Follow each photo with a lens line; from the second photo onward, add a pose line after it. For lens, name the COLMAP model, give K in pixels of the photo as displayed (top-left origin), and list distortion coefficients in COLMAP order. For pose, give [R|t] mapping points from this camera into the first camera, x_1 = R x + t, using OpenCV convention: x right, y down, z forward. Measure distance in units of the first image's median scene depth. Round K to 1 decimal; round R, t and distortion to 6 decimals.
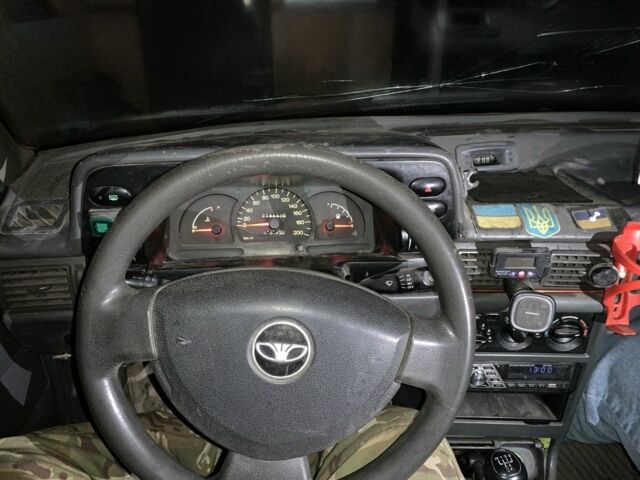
lens RADIAL K [[481.0, 0, 318.9], [0, 481.0, 241.6], [0, 0, 1]] dist [-0.001099, -0.008804]
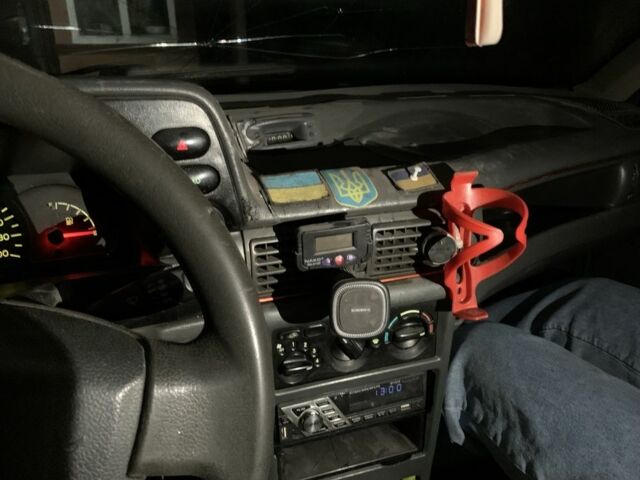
lens RADIAL K [[481.0, 0, 319.7], [0, 481.0, 238.5], [0, 0, 1]] dist [-0.001099, -0.008804]
pose [[0.938815, -0.123173, 0.321644, 0.159961], [0.157952, 0.983844, -0.084270, 0.086562], [-0.306067, 0.129918, 0.943103, 0.315264]]
